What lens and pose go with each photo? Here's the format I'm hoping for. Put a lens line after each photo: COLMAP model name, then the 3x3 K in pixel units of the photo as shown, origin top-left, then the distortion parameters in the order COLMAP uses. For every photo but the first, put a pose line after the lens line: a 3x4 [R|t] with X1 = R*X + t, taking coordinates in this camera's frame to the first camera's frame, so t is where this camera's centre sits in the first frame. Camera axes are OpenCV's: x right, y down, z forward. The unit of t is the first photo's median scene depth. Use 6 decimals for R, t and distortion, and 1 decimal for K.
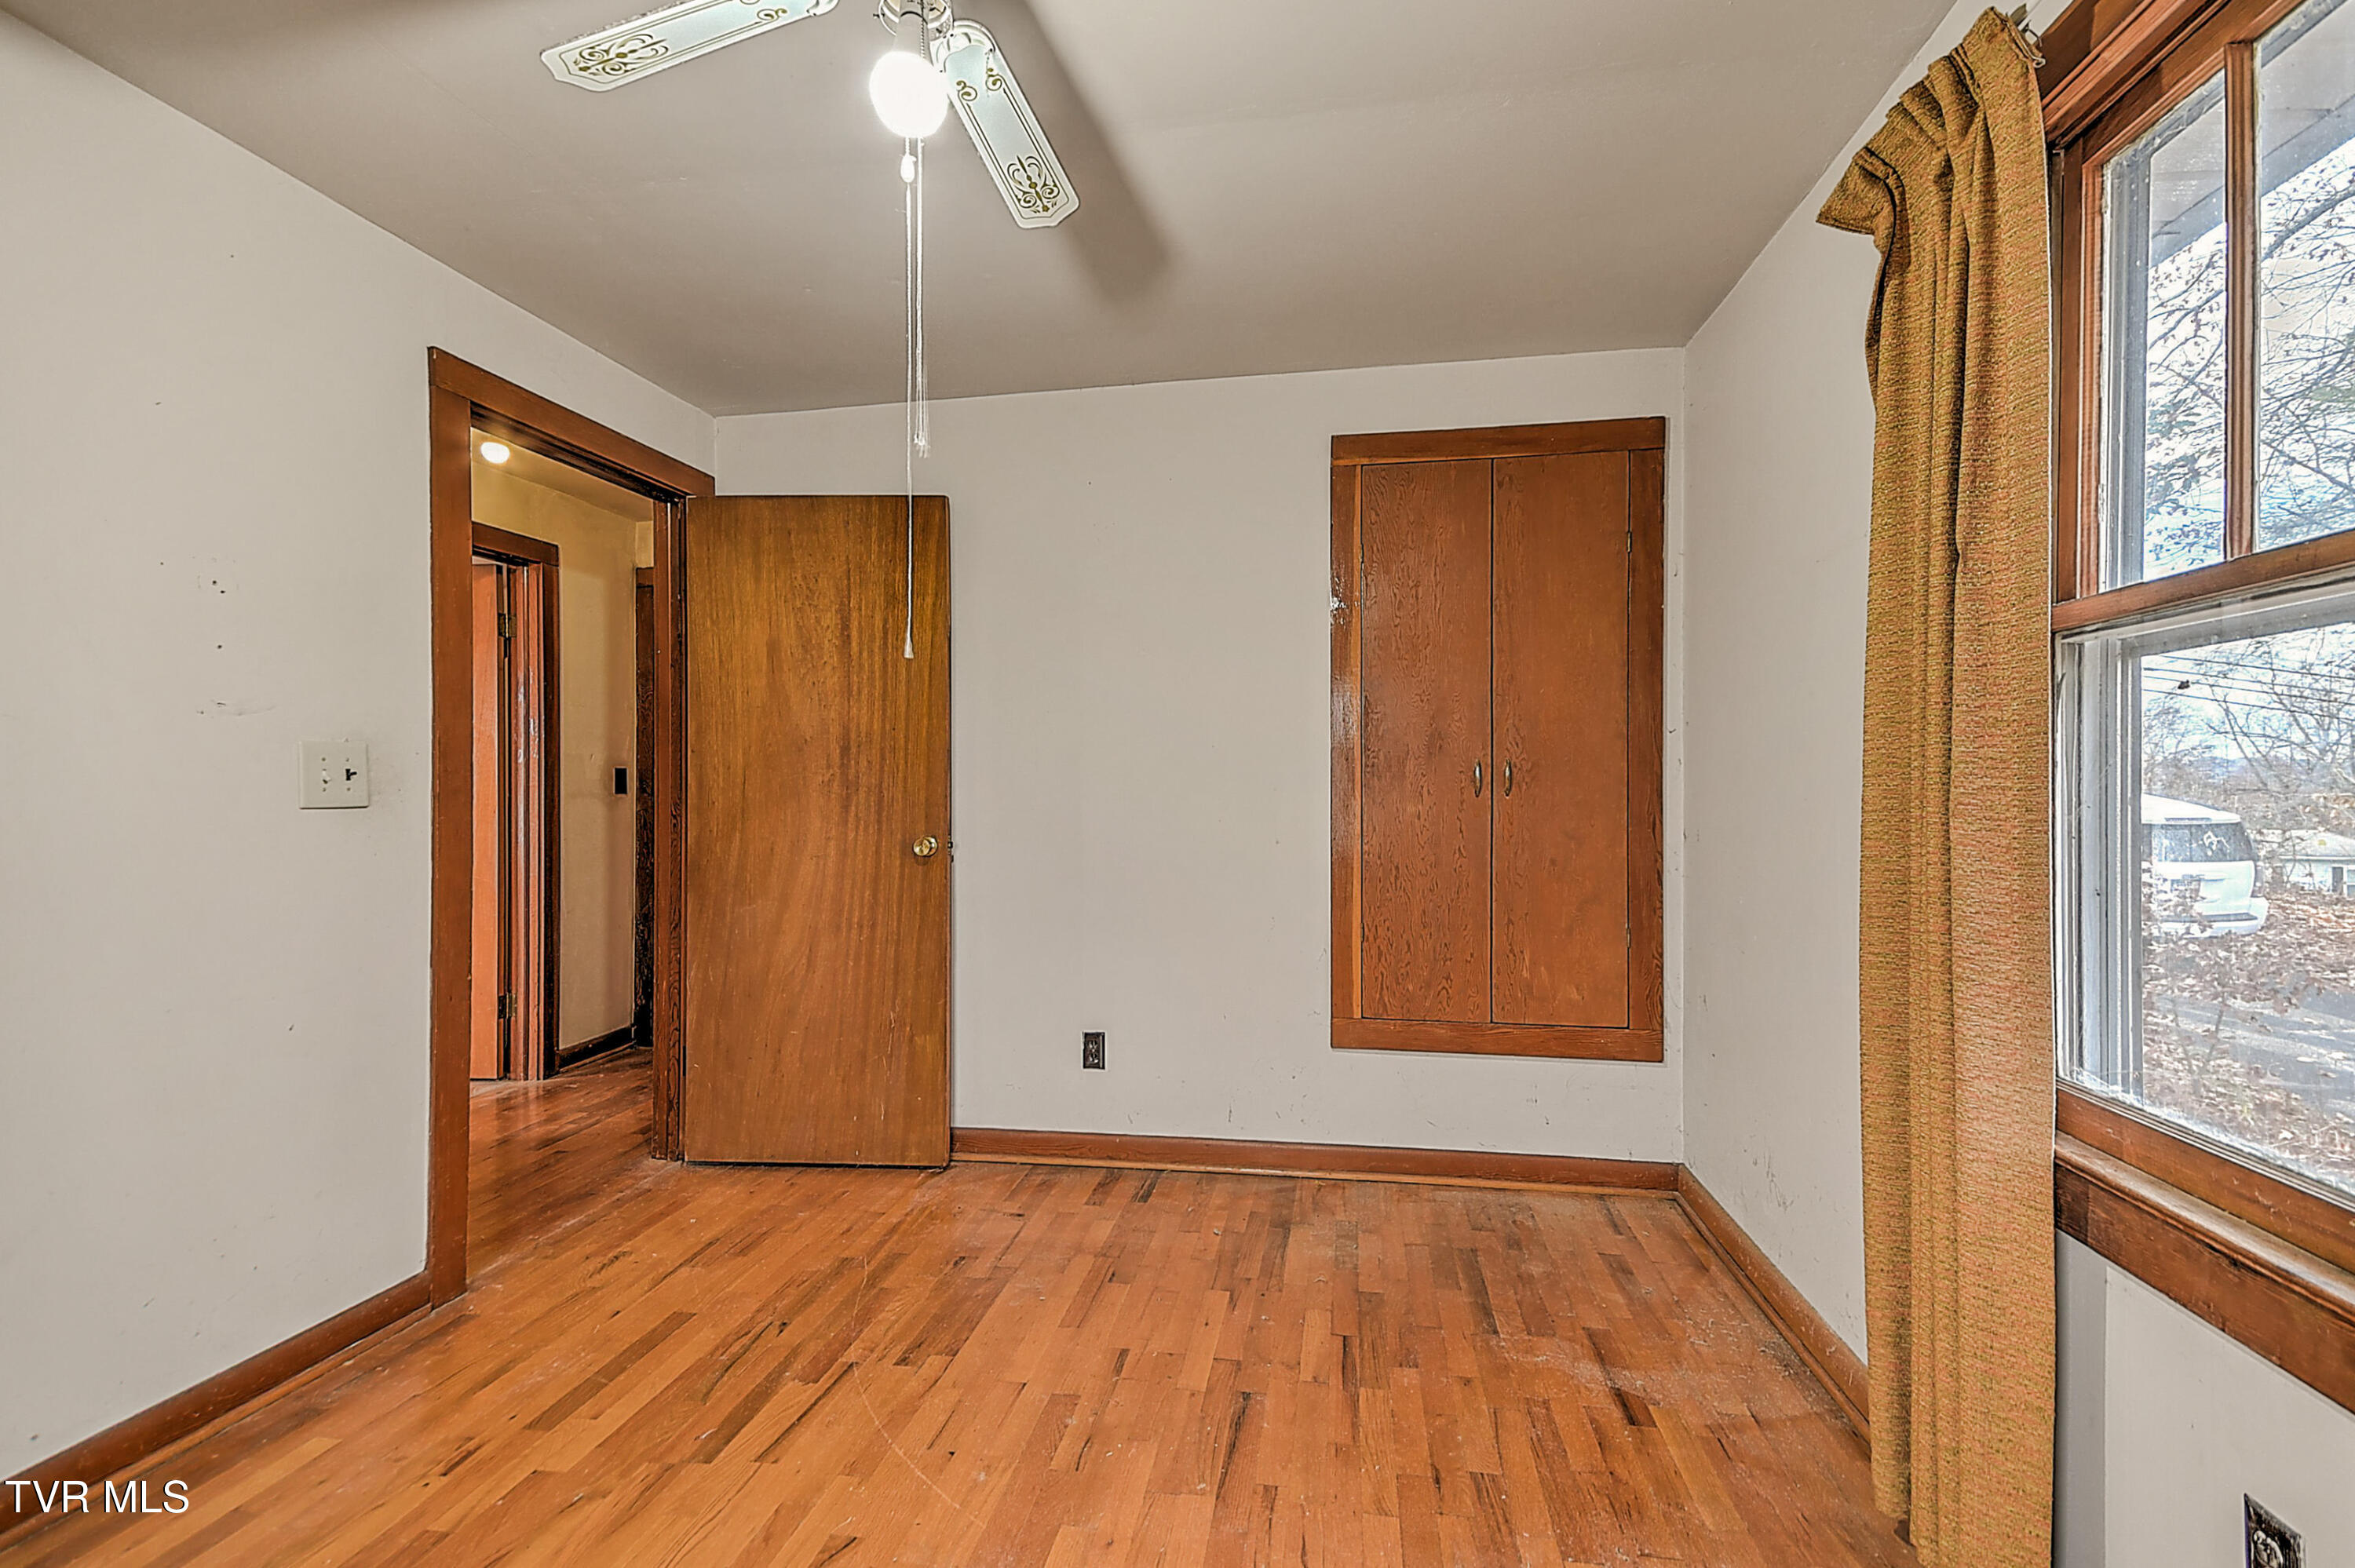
lens RADIAL K [[1042.0, 0, 1178.4], [0, 1042.0, 791.9], [0, 0, 1]] dist [0.030510, -0.015086]
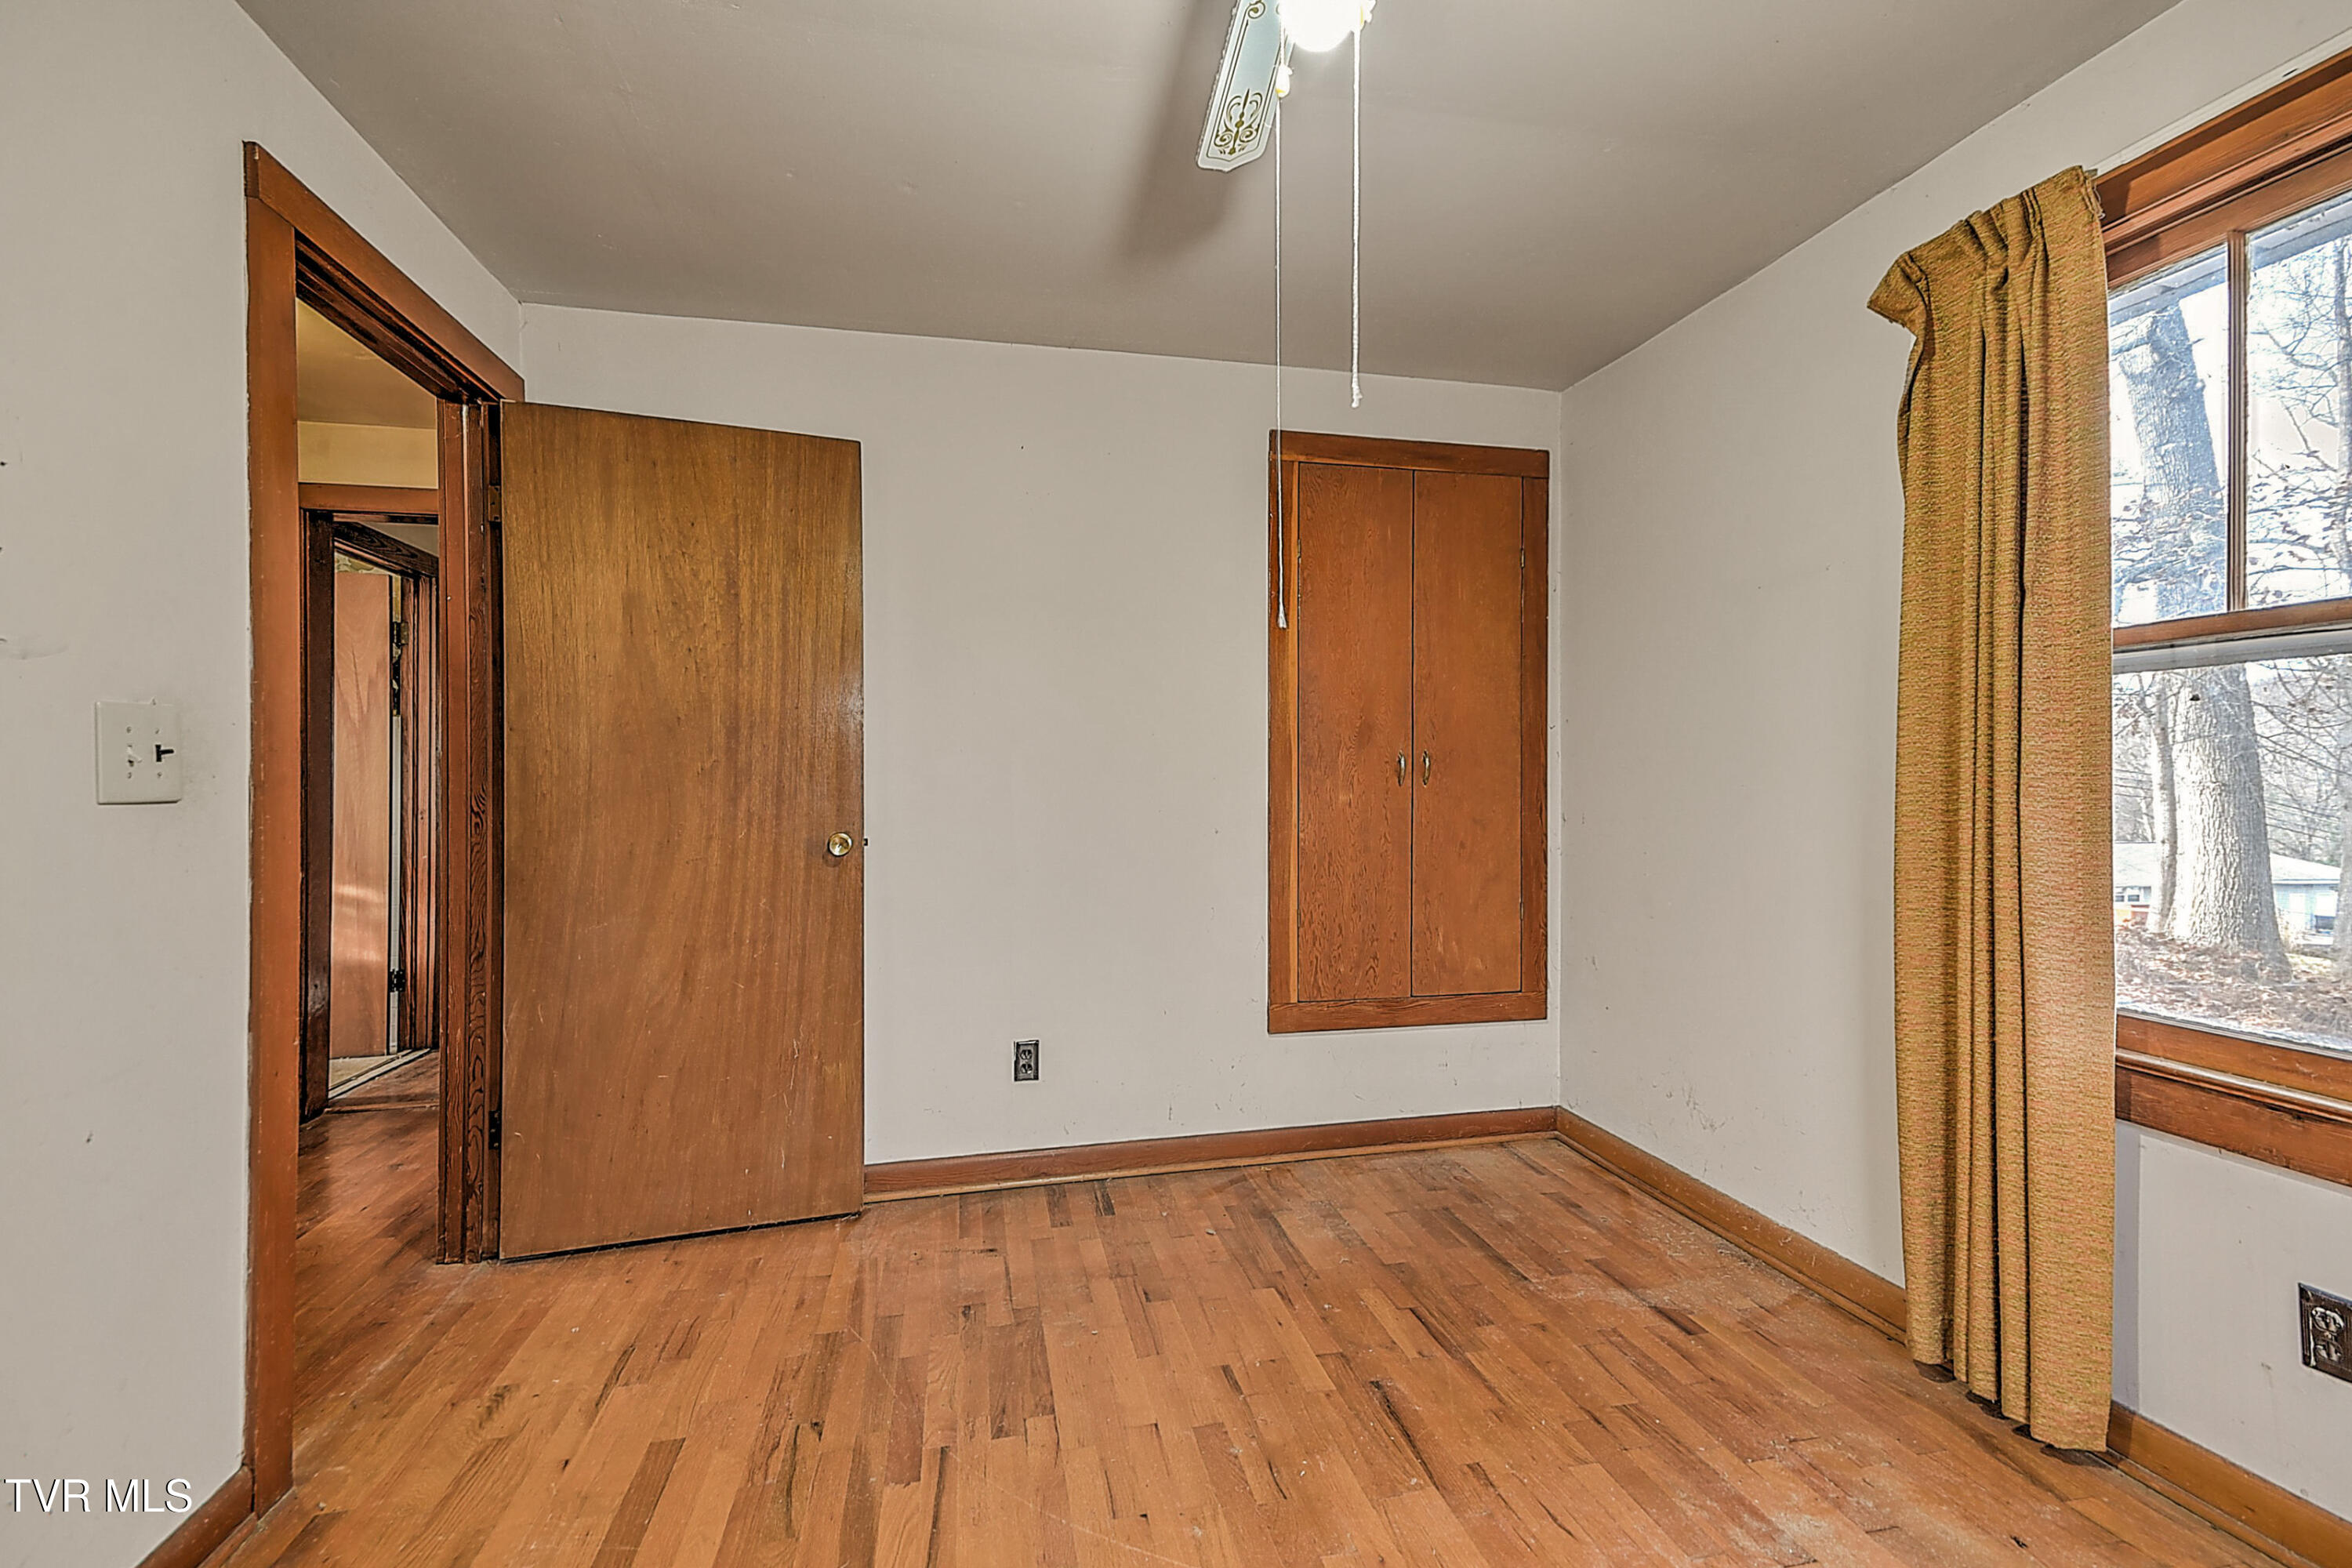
lens RADIAL K [[1039.7, 0, 1188.5], [0, 1039.7, 786.6], [0, 0, 1]] dist [0.032667, -0.014453]
pose [[0.926399, -0.001968, 0.376539, -0.317614], [0.001606, 0.999998, 0.001274, 0.003630], [-0.376540, -0.000575, 0.926400, 0.096189]]
